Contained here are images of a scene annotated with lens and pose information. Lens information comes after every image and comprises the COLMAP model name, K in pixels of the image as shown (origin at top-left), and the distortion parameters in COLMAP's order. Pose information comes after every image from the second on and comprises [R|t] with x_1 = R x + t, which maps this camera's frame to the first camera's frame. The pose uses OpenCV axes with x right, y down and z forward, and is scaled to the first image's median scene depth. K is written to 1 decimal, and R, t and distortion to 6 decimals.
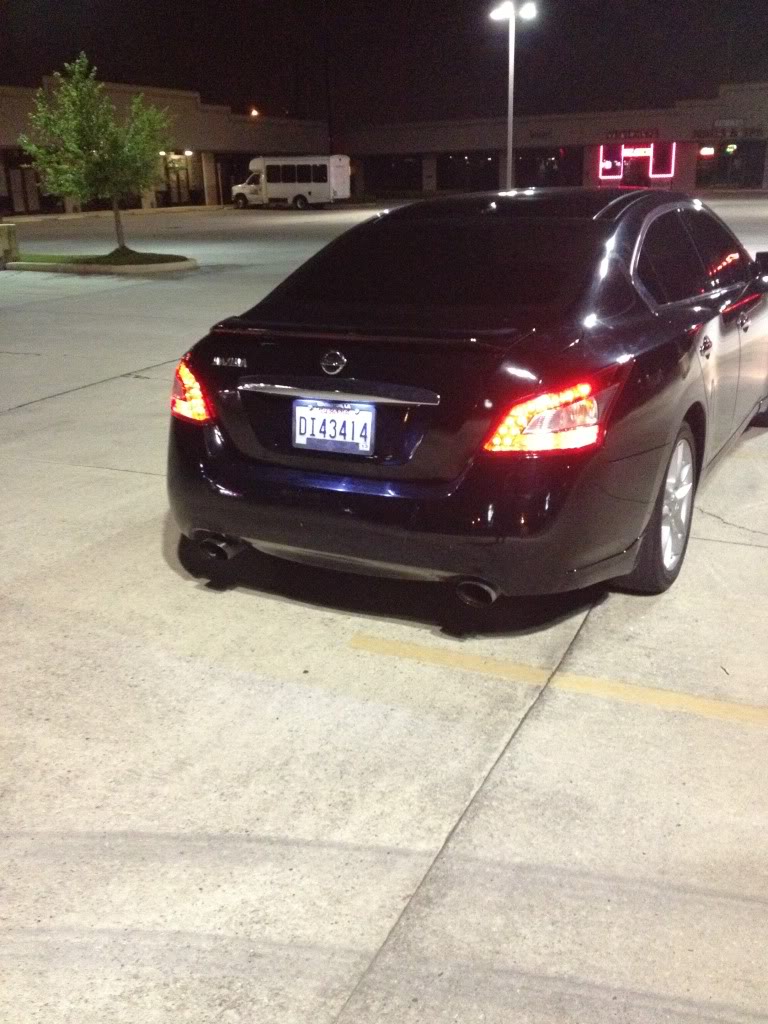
lens RADIAL K [[1030.9, 0, 384.0], [0, 1030.9, 512.0], [0, 0, 1]] dist [0.309312, -0.822826]
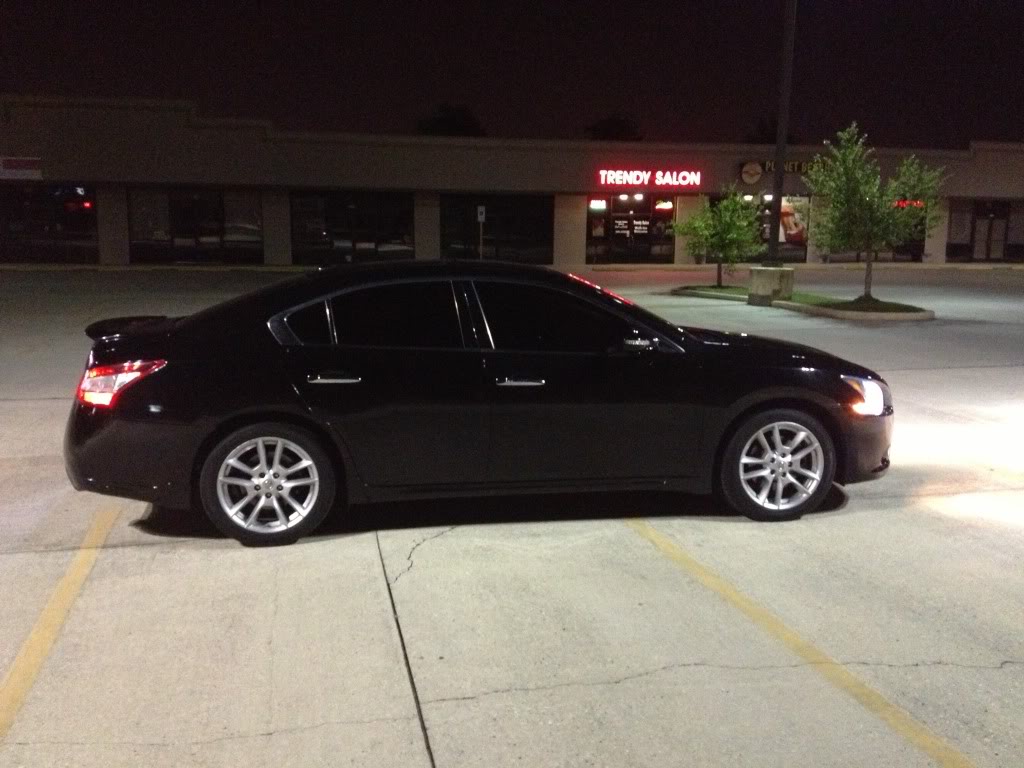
lens RADIAL K [[1030.9, 0, 512.0], [0, 1030.9, 384.0], [0, 0, 1]] dist [0.309312, -0.822826]
pose [[0.582631, 0.153156, -0.798176, 0.423676], [-0.269883, 0.962815, -0.012254, -0.056197], [0.766619, 0.222554, 0.602300, 0.106862]]
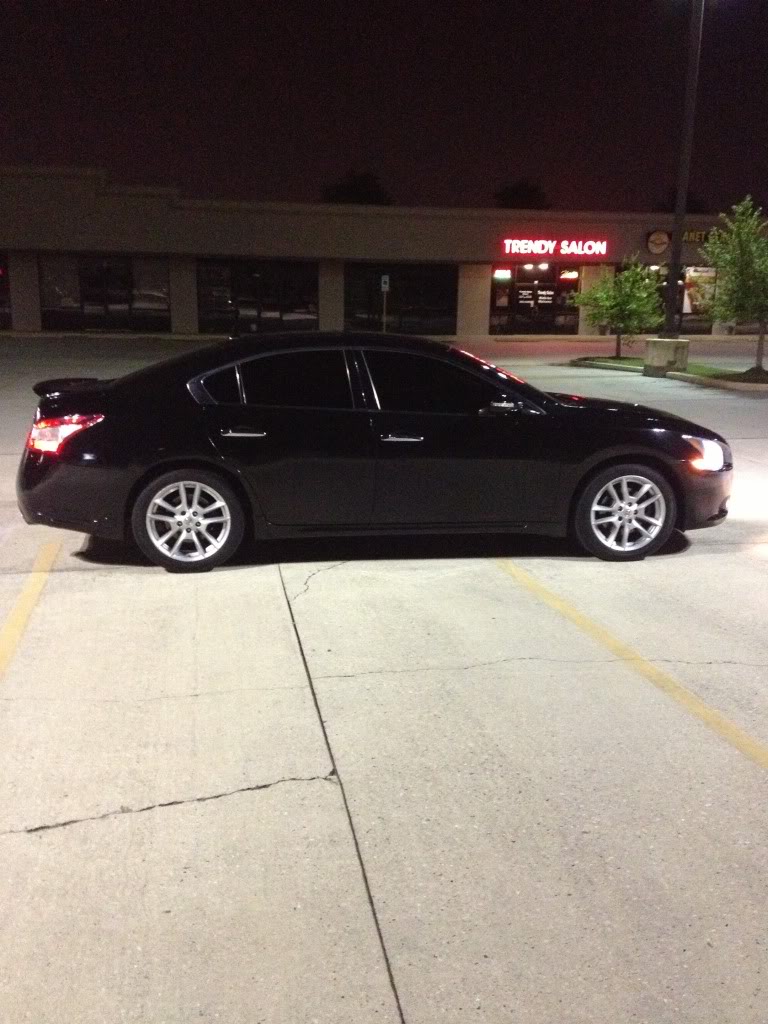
lens RADIAL K [[1030.9, 0, 384.0], [0, 1030.9, 512.0], [0, 0, 1]] dist [0.309312, -0.822826]
pose [[0.555748, 0.203654, -0.806021, 0.466423], [-0.281002, 0.958485, 0.048427, -0.052647], [0.782421, 0.199580, 0.589903, 0.084687]]
